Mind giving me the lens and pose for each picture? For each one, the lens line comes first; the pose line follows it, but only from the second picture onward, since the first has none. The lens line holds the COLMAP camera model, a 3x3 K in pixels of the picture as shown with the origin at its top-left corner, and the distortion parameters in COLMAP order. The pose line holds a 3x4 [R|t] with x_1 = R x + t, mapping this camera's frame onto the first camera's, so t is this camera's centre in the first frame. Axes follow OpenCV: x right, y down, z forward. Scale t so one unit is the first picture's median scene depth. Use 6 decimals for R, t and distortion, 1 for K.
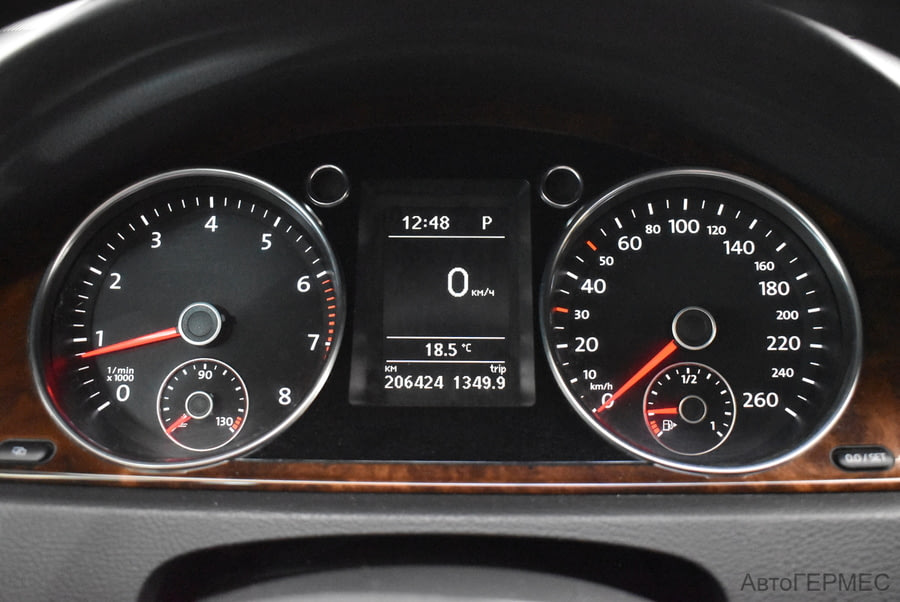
lens RADIAL K [[978.6, 0, 447.8], [0, 978.6, 301.4], [0, 0, 1]] dist [-0.064295, 0.000000]
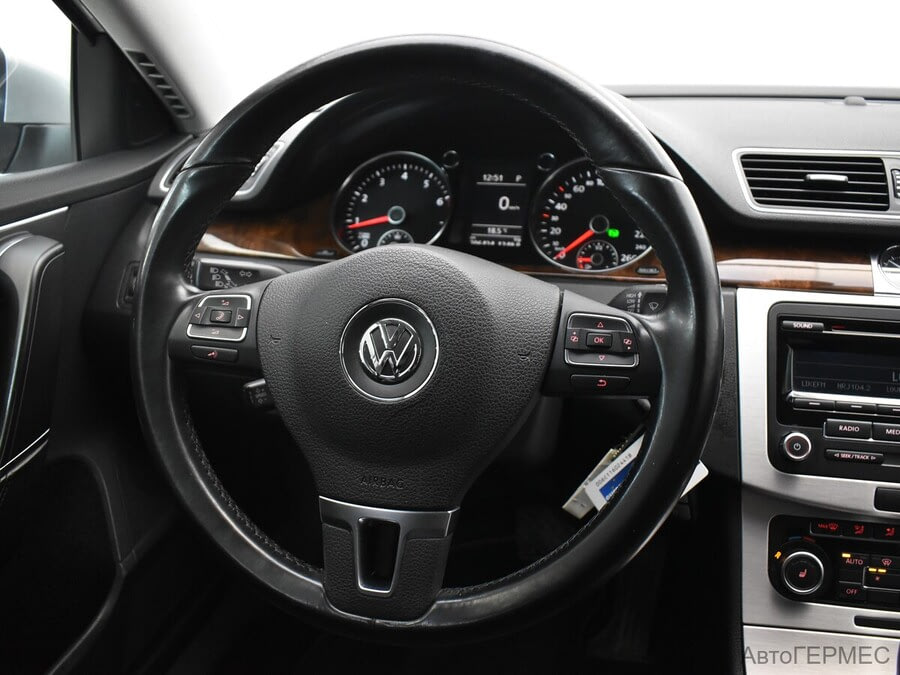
lens RADIAL K [[805.5, 0, 449.1], [0, 805.5, 334.3], [0, 0, 1]] dist [-0.095896, -0.009016]
pose [[0.971172, 0.071042, -0.227550, 0.347236], [-0.065218, 0.997325, 0.033021, 0.242130], [0.229287, -0.017229, 0.973206, -0.919426]]
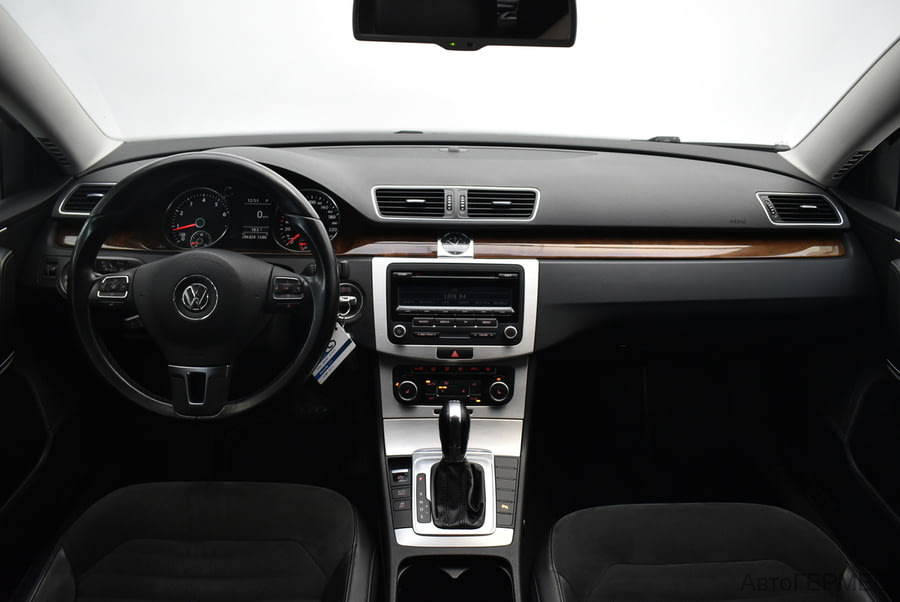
lens RADIAL K [[712.4, 0, 449.0], [0, 712.4, 303.9], [0, 0, 1]] dist [-0.086423, 0.002893]
pose [[0.999720, 0.018608, 0.014650, 0.820986], [-0.019513, 0.997739, 0.064312, 0.160162], [-0.013420, -0.064580, 0.997822, -2.190987]]
